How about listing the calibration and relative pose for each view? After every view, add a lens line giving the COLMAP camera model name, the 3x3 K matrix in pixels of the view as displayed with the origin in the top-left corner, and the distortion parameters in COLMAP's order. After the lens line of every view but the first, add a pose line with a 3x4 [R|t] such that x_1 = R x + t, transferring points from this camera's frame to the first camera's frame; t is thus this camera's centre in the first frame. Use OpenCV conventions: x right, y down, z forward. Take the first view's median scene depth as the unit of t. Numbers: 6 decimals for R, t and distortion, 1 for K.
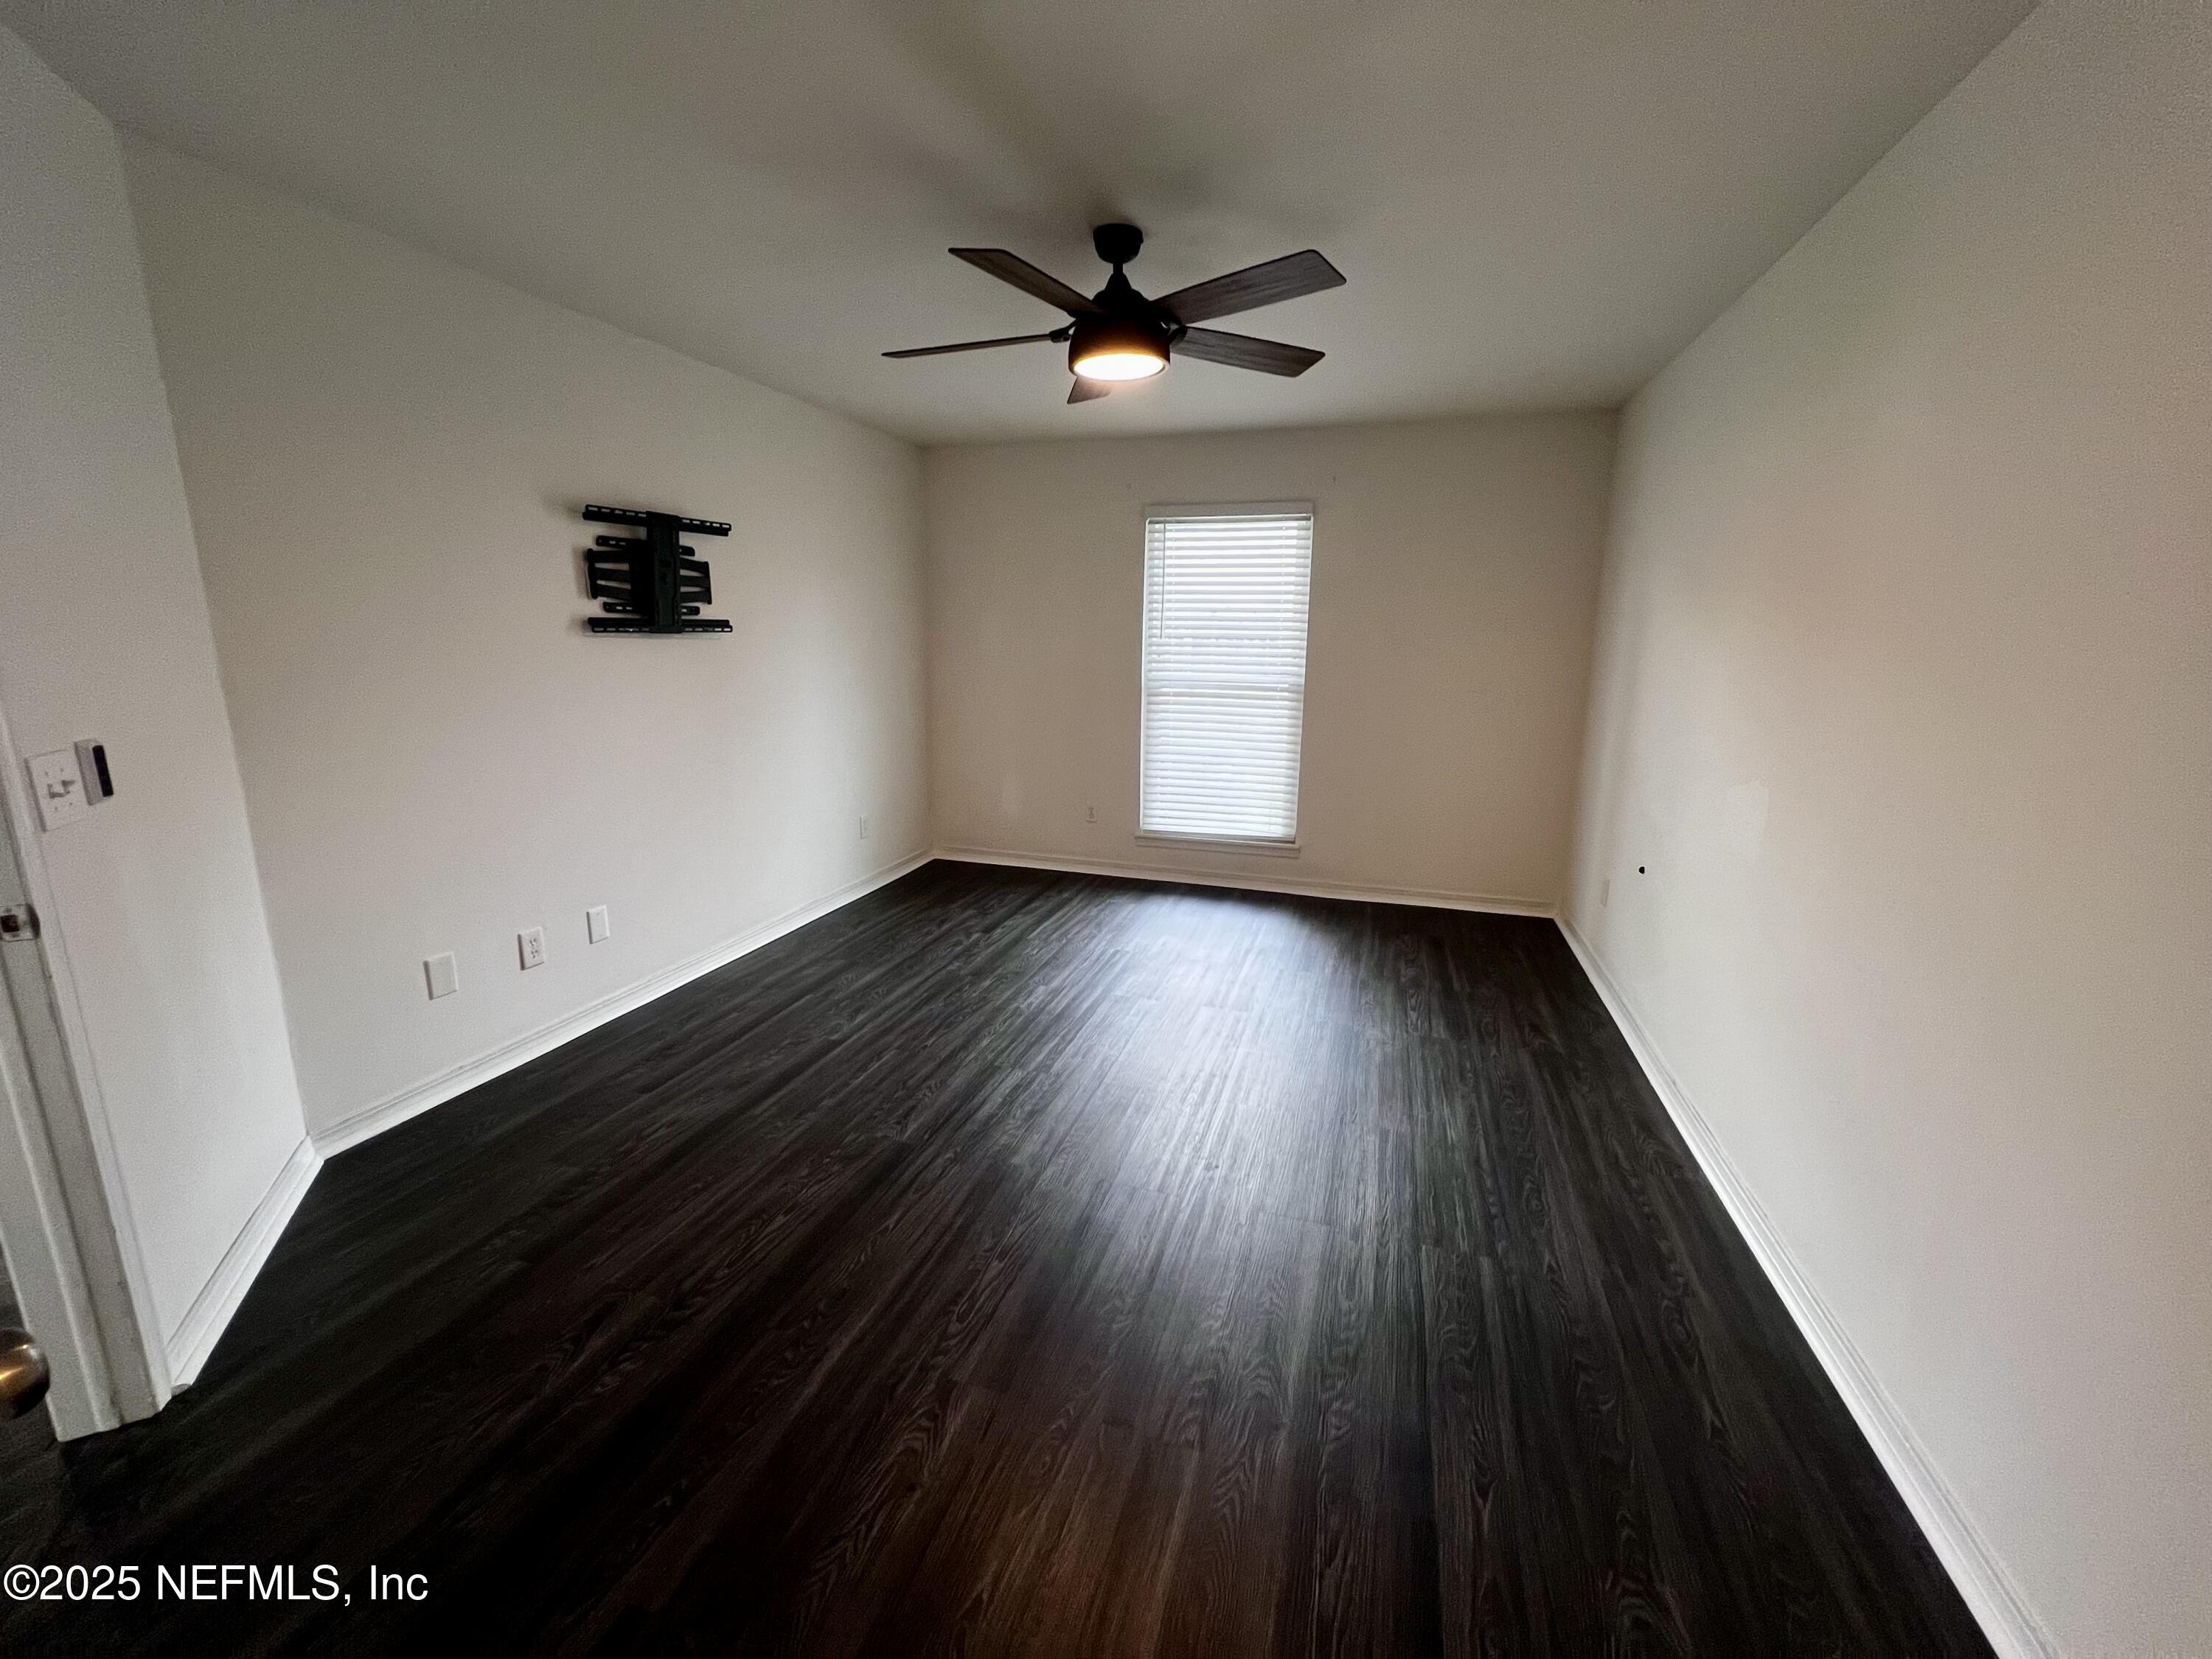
lens RADIAL K [[888.3, 0, 1106.0], [0, 888.3, 829.5], [0, 0, 1]] dist [-0.002480, -0.000004]
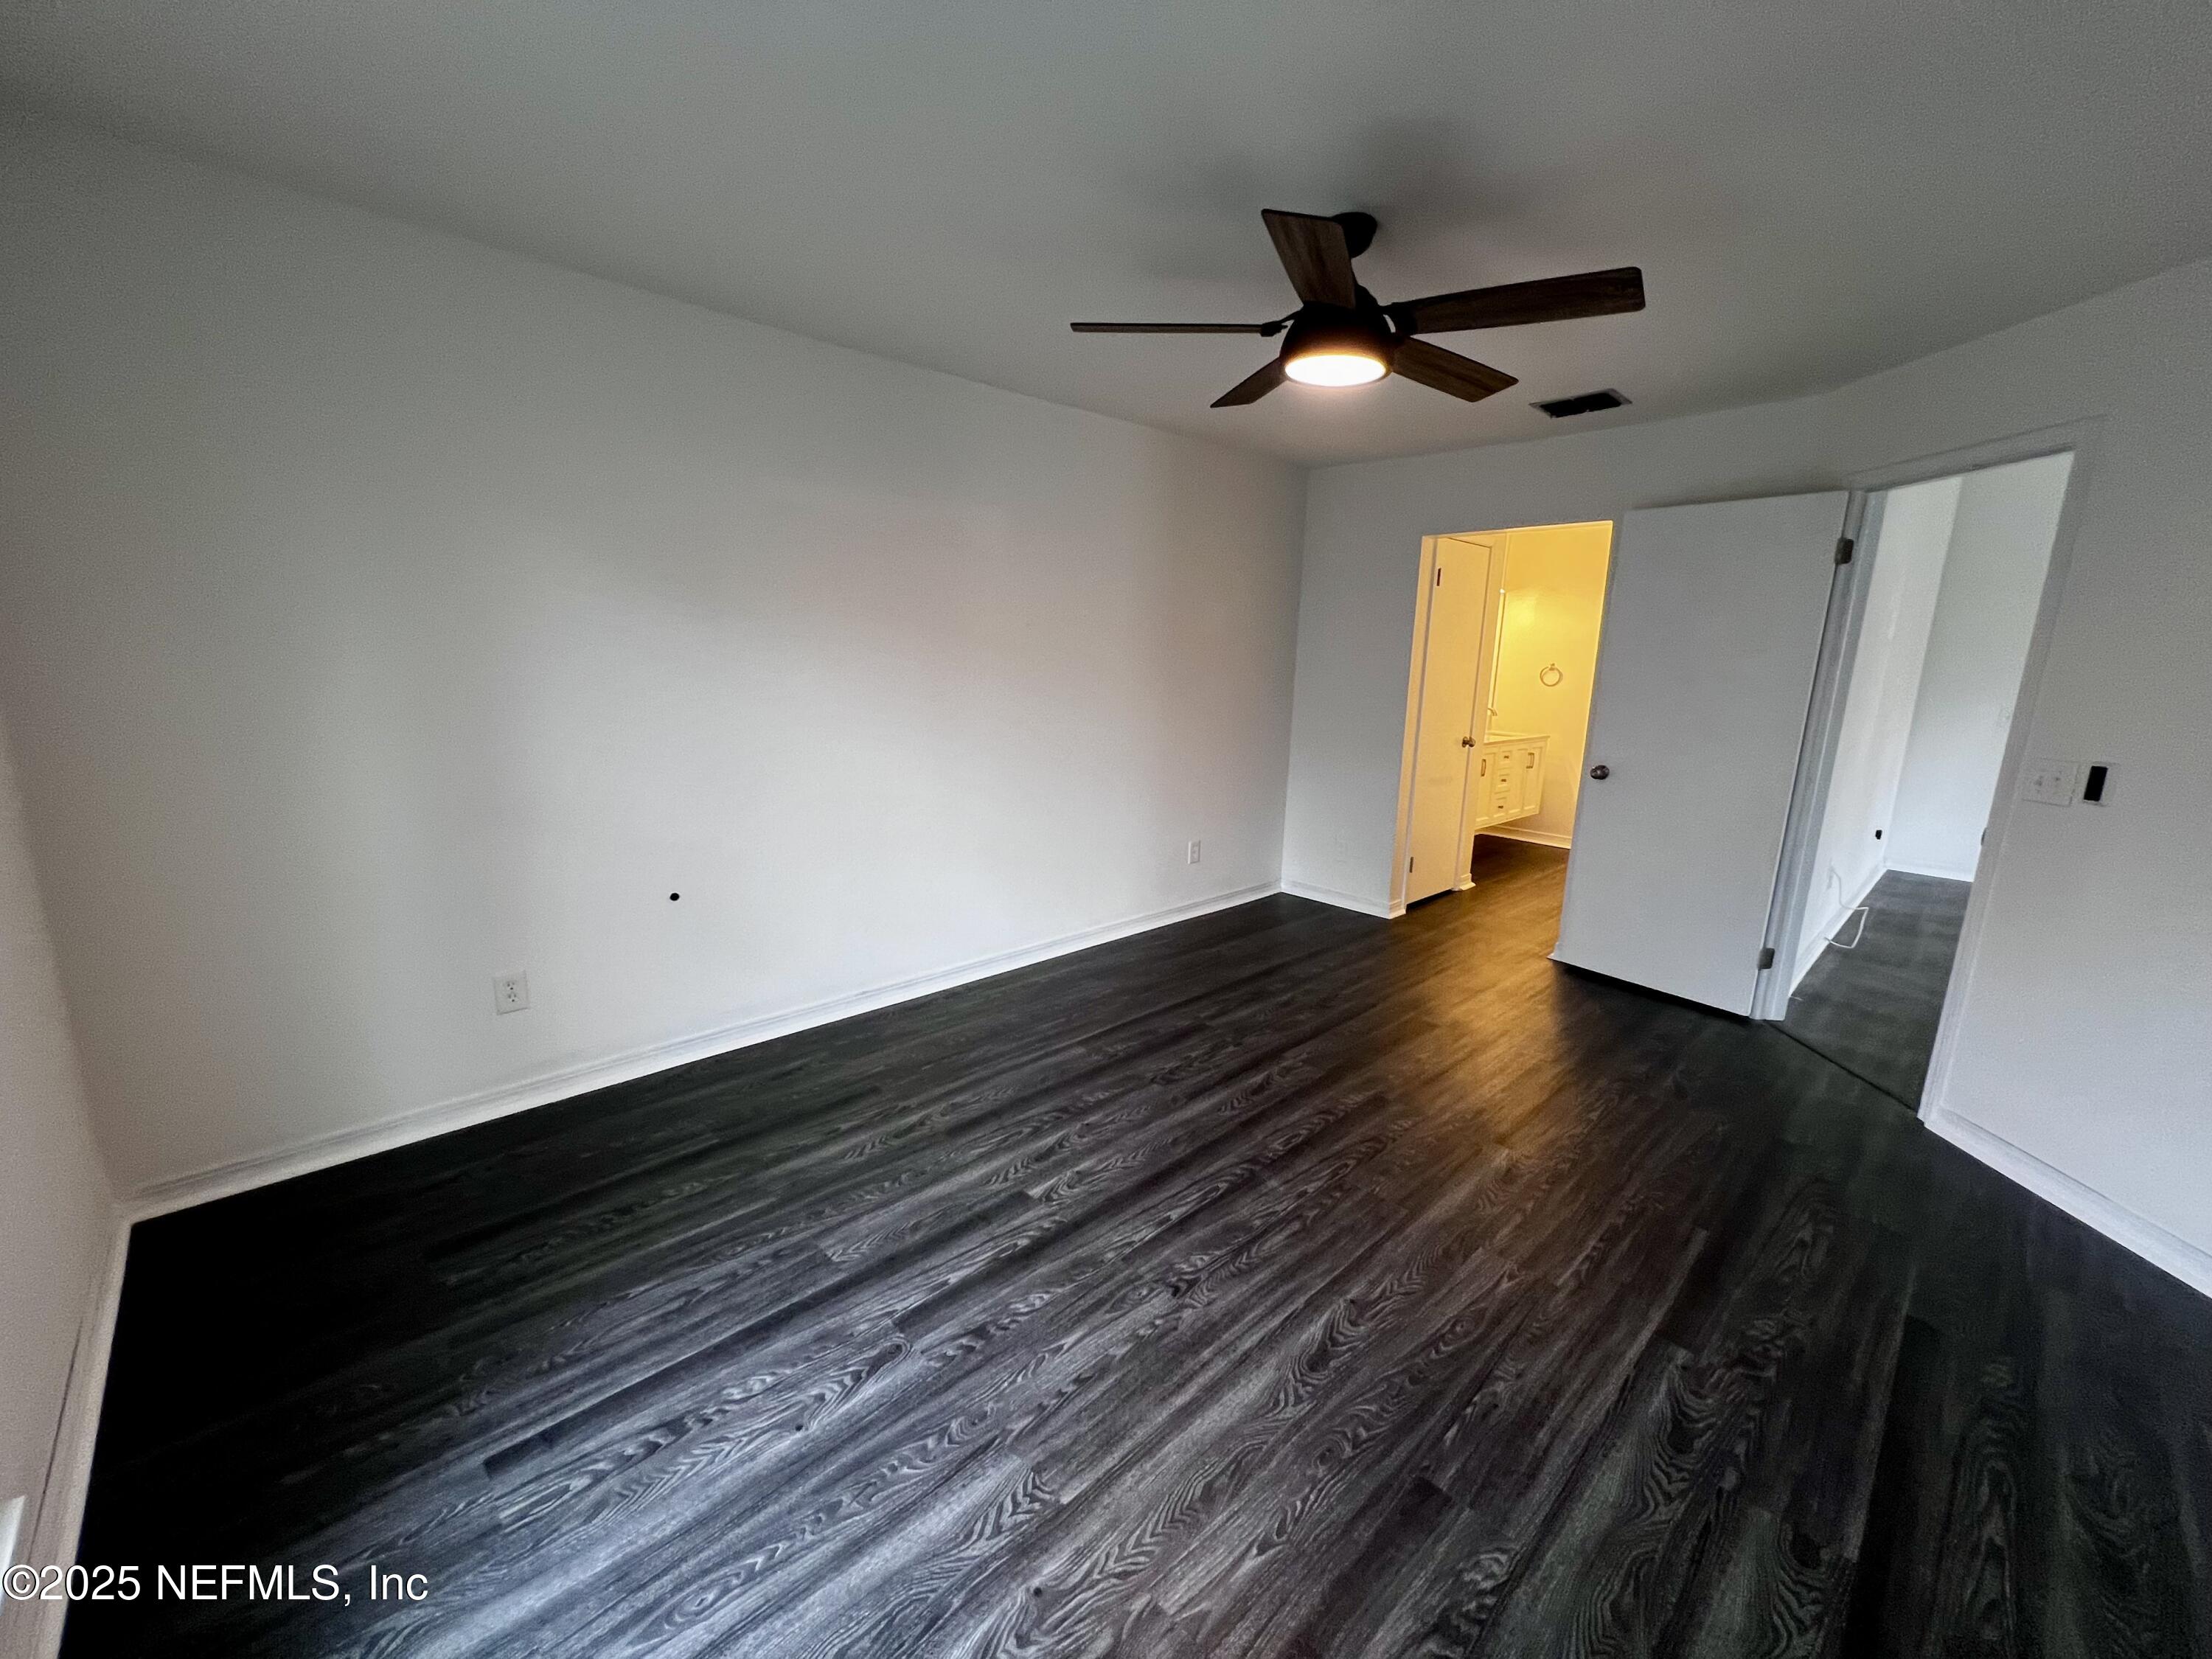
lens RADIAL K [[888.3, 0, 1106.0], [0, 888.3, 829.5], [0, 0, 1]] dist [-0.002480, -0.000004]
pose [[-0.878170, -0.100715, 0.467626, -0.198087], [0.090558, 0.924902, 0.369263, -0.325330], [-0.469699, 0.366623, -0.803101, 1.445633]]
